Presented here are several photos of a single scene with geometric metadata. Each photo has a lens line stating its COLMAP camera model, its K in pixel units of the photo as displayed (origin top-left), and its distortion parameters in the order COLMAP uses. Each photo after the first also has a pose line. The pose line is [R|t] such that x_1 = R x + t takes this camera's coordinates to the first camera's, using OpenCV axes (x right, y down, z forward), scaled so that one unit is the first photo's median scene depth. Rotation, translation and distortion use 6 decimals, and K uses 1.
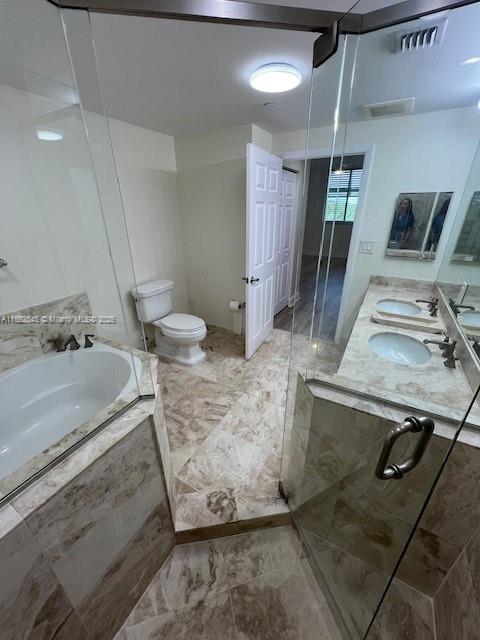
lens RADIAL K [[256.1, 0, 240.0], [0, 256.1, 320.0], [0, 0, 1]] dist [-0.001233, -0.000271]
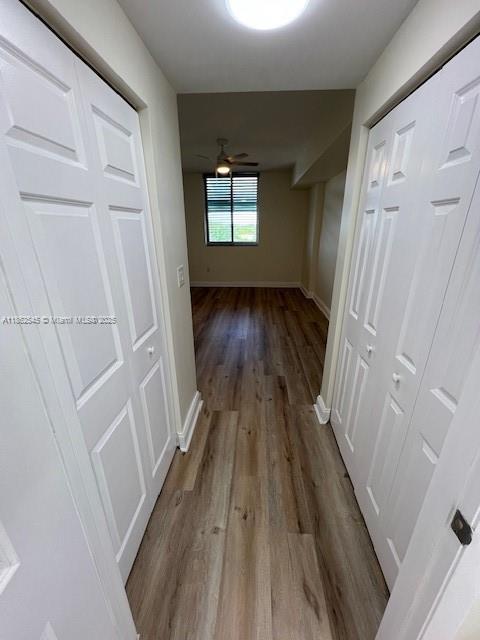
lens RADIAL K [[256.1, 0, 240.0], [0, 256.1, 320.0], [0, 0, 1]] dist [-0.001233, -0.000271]
pose [[0.901322, -0.148236, 0.406994, 0.074799], [0.173071, 0.984600, -0.024668, -0.131850], [-0.397070, 0.092673, 0.913098, 0.308663]]
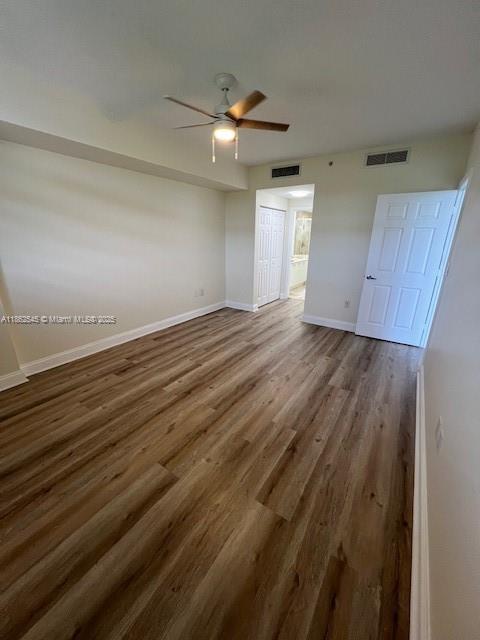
lens RADIAL K [[256.1, 0, 240.0], [0, 256.1, 320.0], [0, 0, 1]] dist [-0.001233, -0.000271]
pose [[-0.995963, -0.058510, 0.068074, 0.247824], [0.002884, 0.737116, 0.675760, -0.490334], [-0.089717, 0.673228, -0.733972, 1.098523]]
